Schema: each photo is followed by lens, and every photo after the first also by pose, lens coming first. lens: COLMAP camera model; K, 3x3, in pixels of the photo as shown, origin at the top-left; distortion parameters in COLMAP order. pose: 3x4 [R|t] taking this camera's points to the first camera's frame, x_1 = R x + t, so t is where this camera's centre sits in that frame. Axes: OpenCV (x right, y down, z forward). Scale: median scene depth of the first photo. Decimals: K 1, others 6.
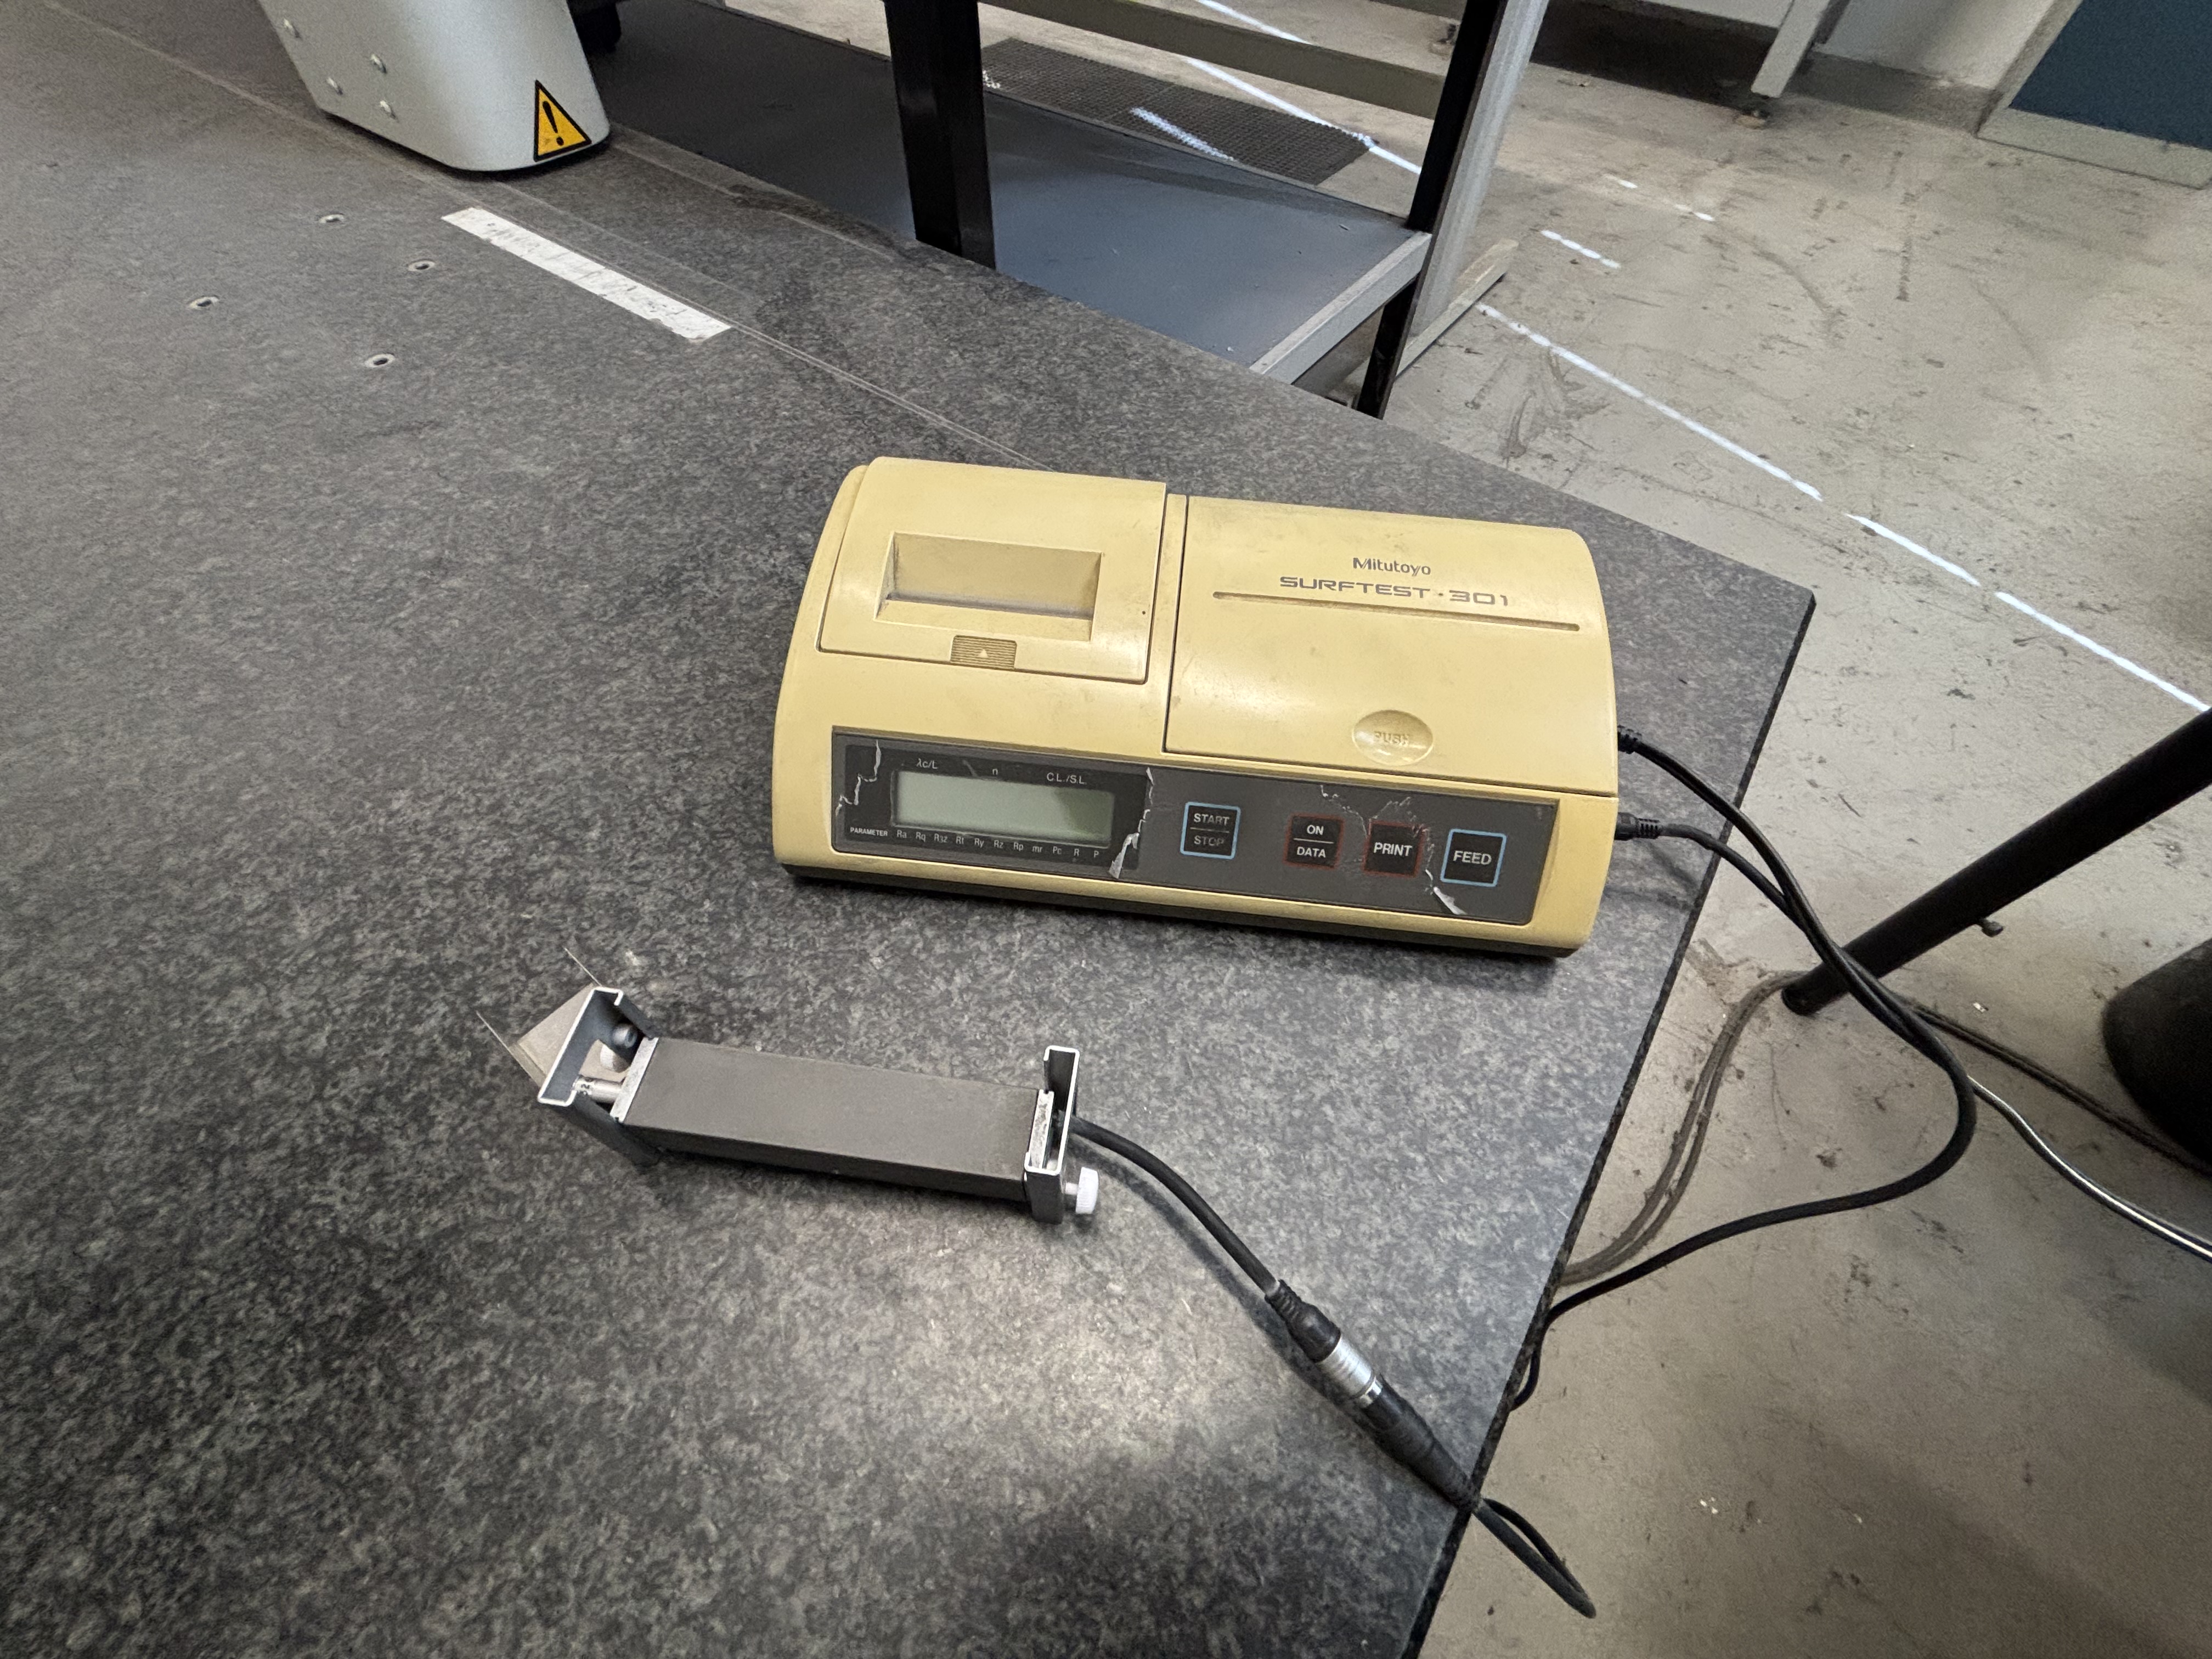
lens RADIAL K [[891.6, 0, 1107.2], [0, 891.6, 820.5], [0, 0, 1]] dist [0.001471, -0.000405]
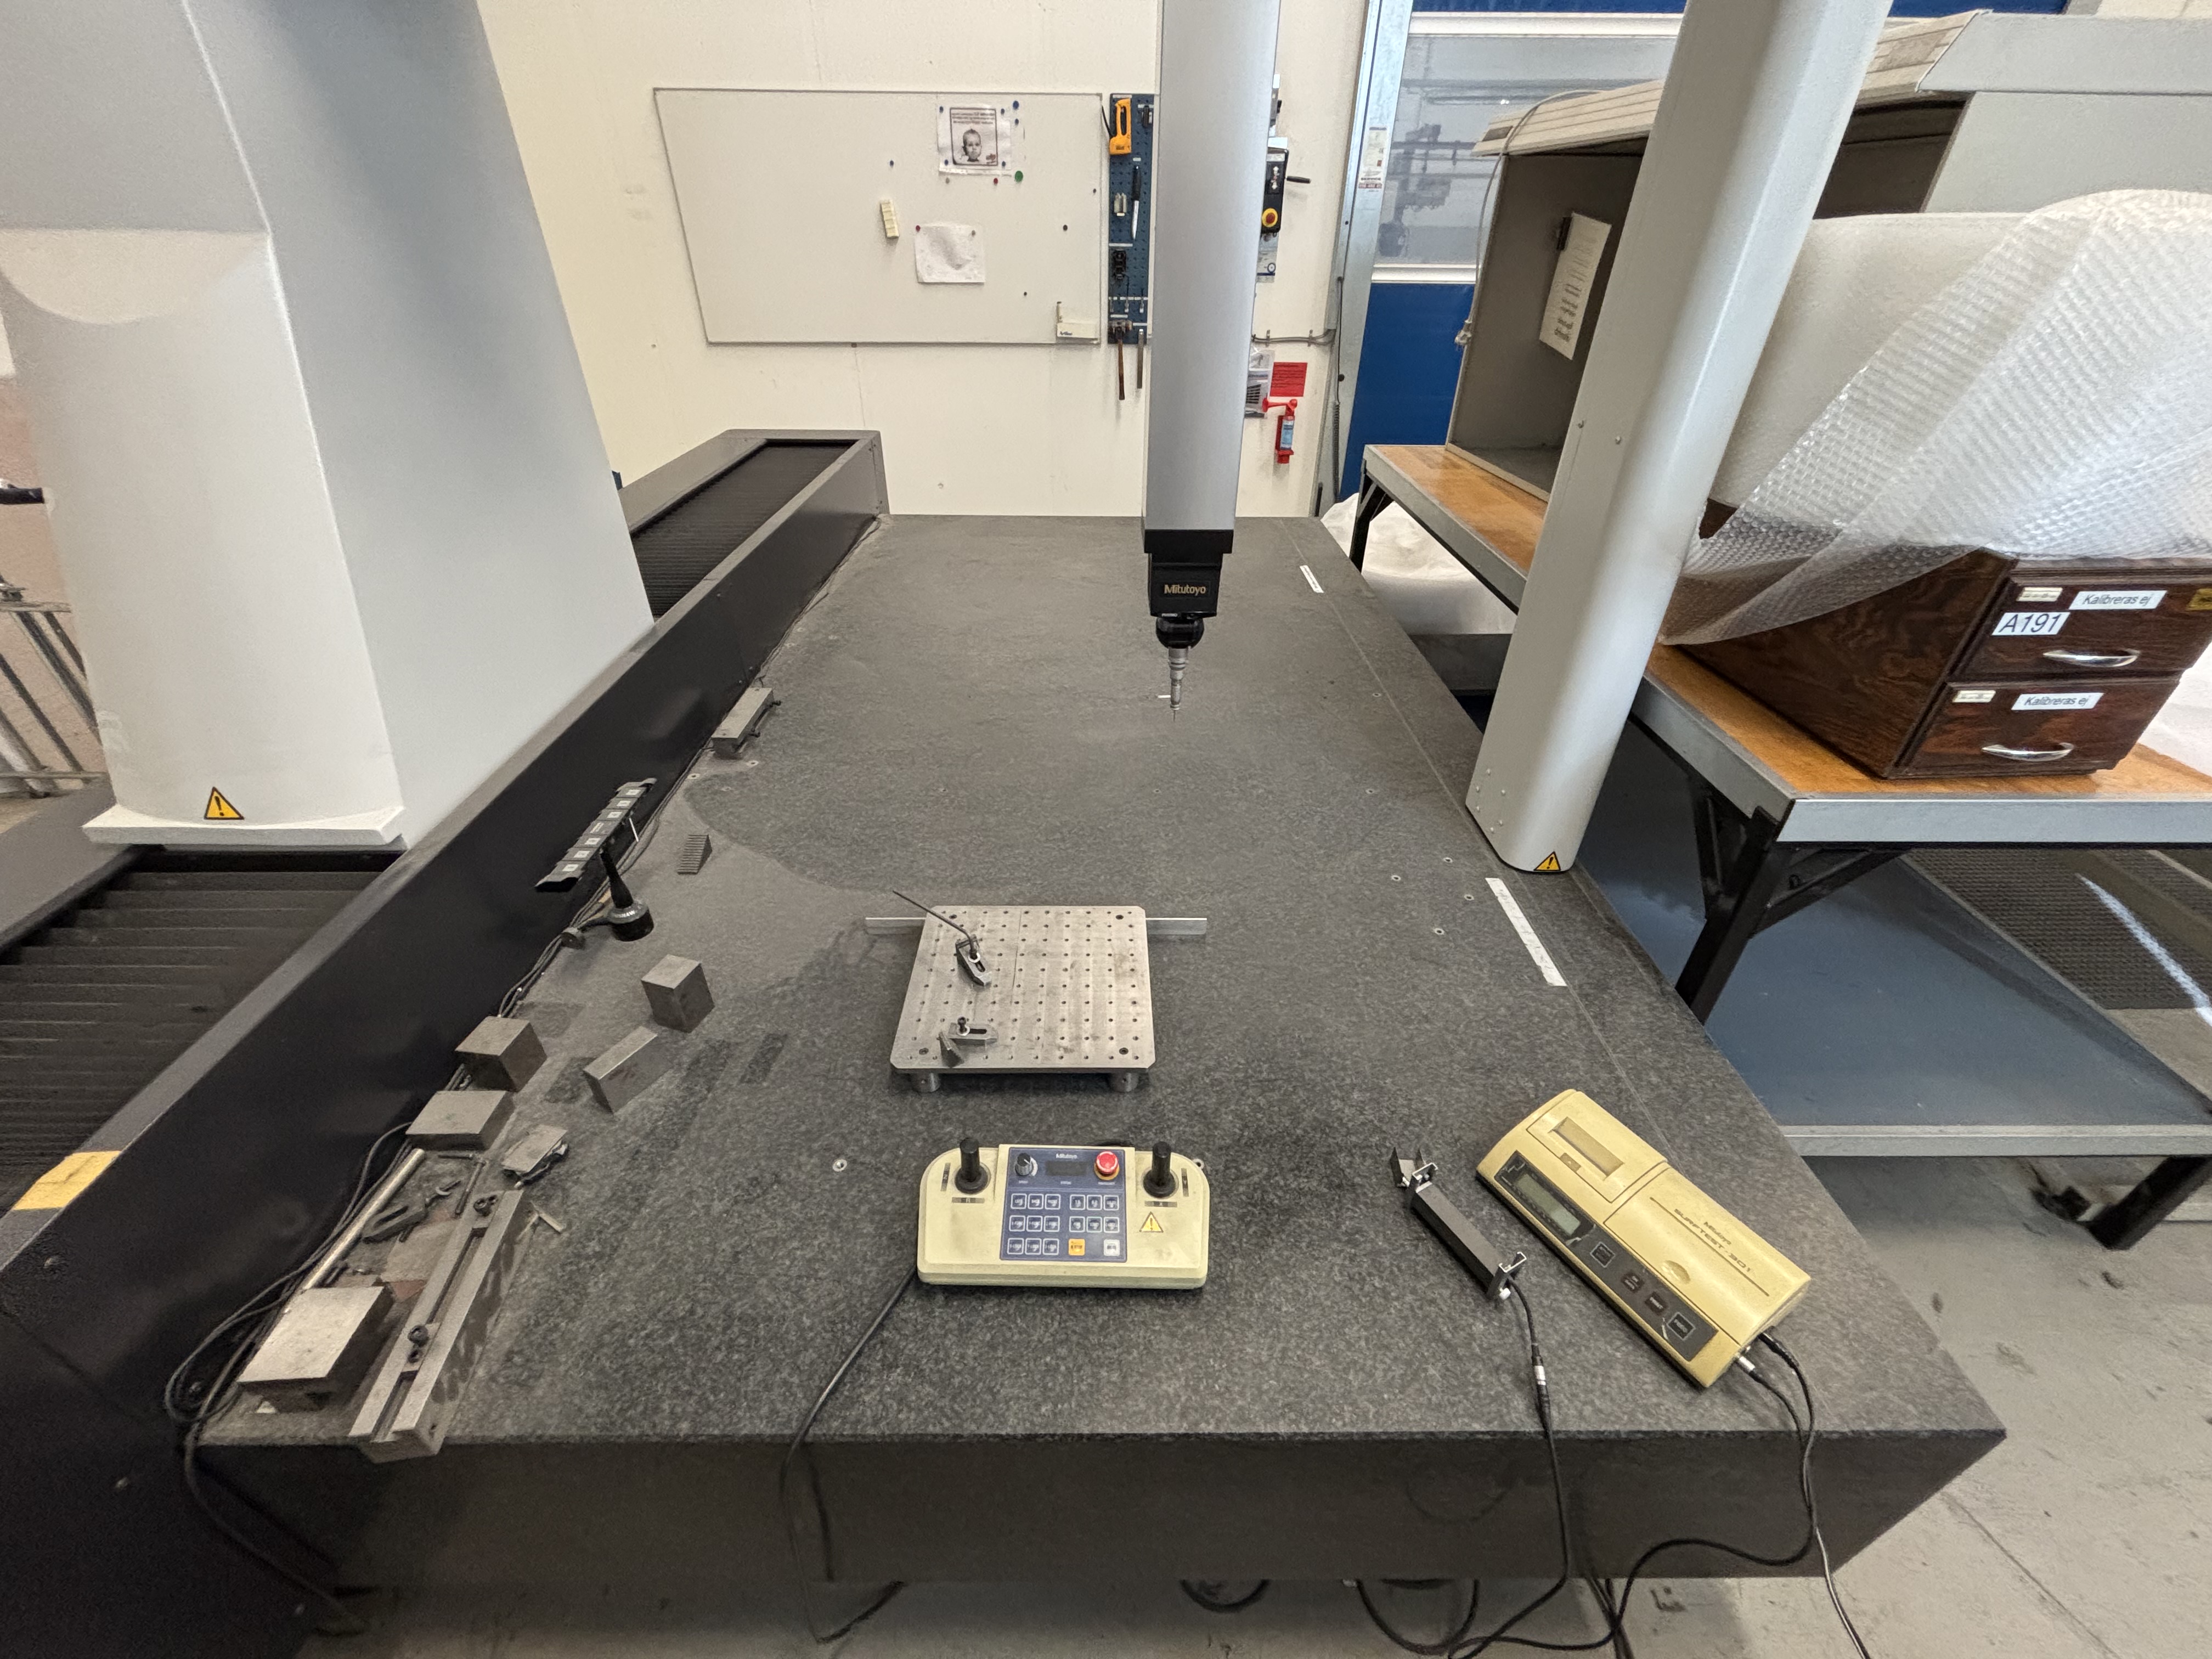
lens RADIAL K [[891.6, 0, 1105.2], [0, 891.6, 828.0], [0, 0, 1]] dist [0.001471, -0.000405]
pose [[0.588910, 0.428457, -0.685281, 0.328074], [-0.654015, 0.750790, -0.092626, 0.178042], [0.474816, 0.502732, 0.722365, -1.598747]]
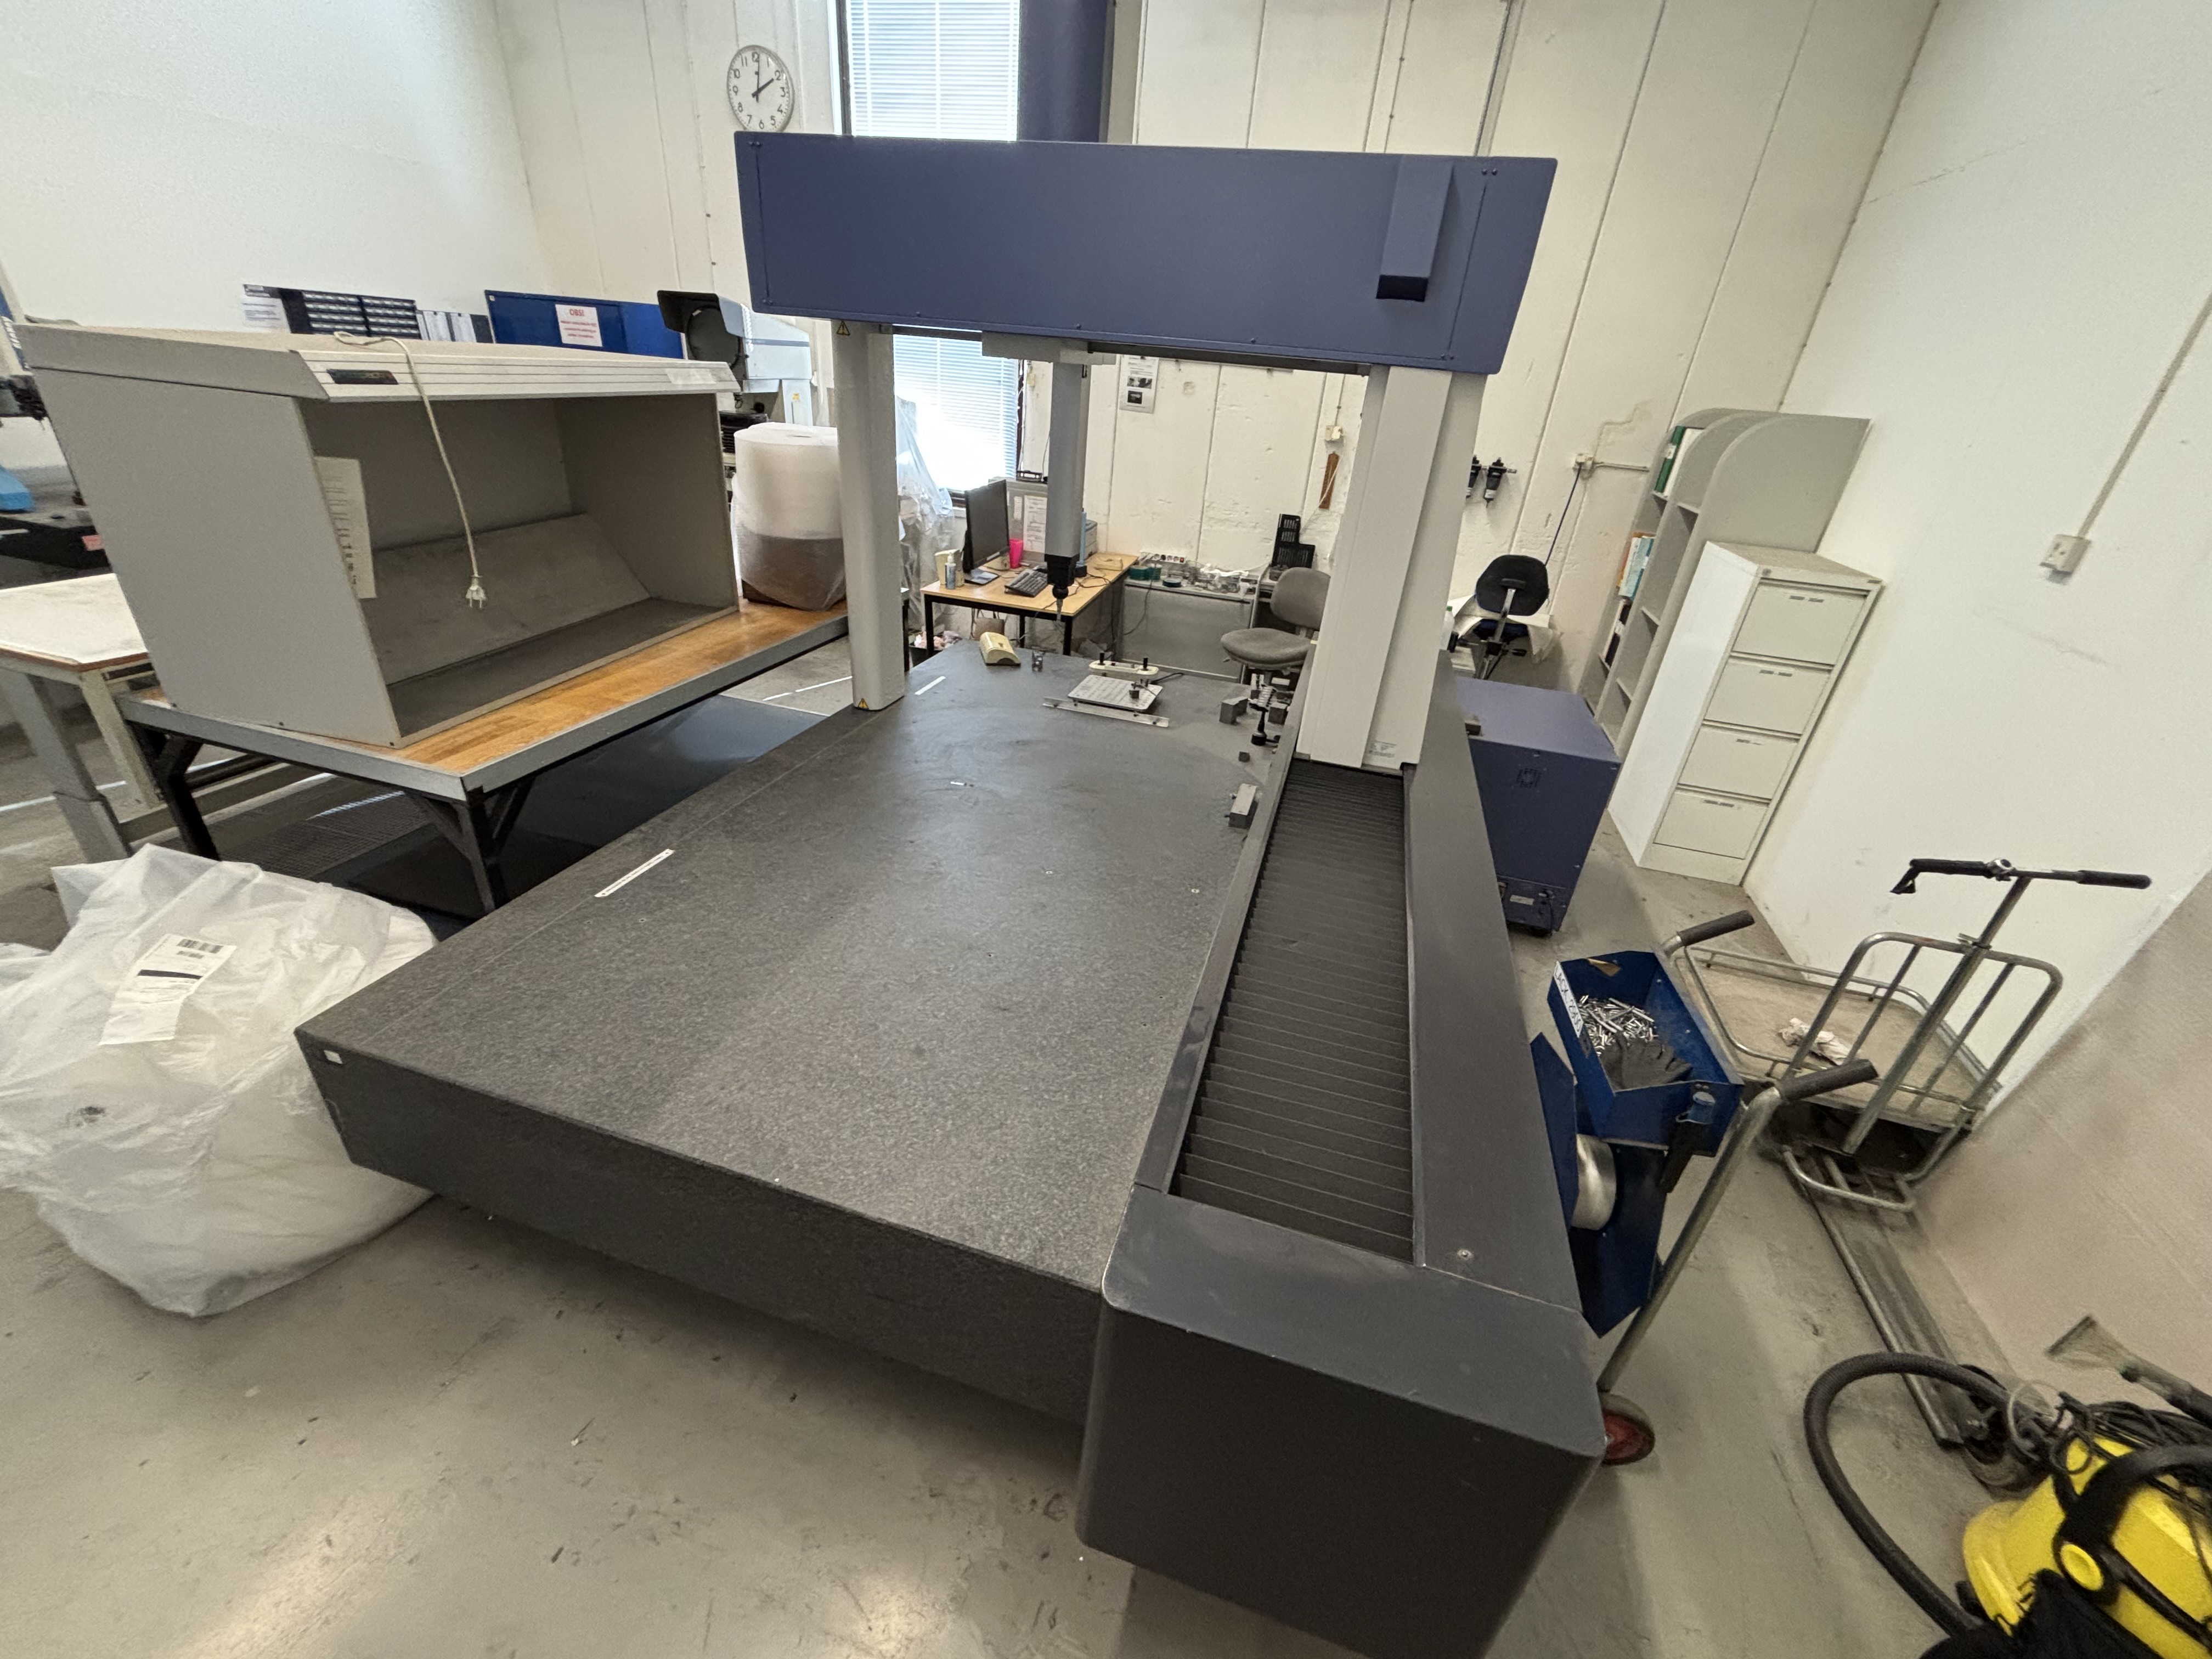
lens RADIAL K [[891.6, 0, 1102.4], [0, 891.6, 830.5], [0, 0, 1]] dist [0.001471, -0.000405]
pose [[-0.331645, -0.497582, 0.801514, -7.336407], [0.715015, 0.421669, 0.557627, -3.108972], [-0.615439, 0.758029, 0.215934, -0.430350]]
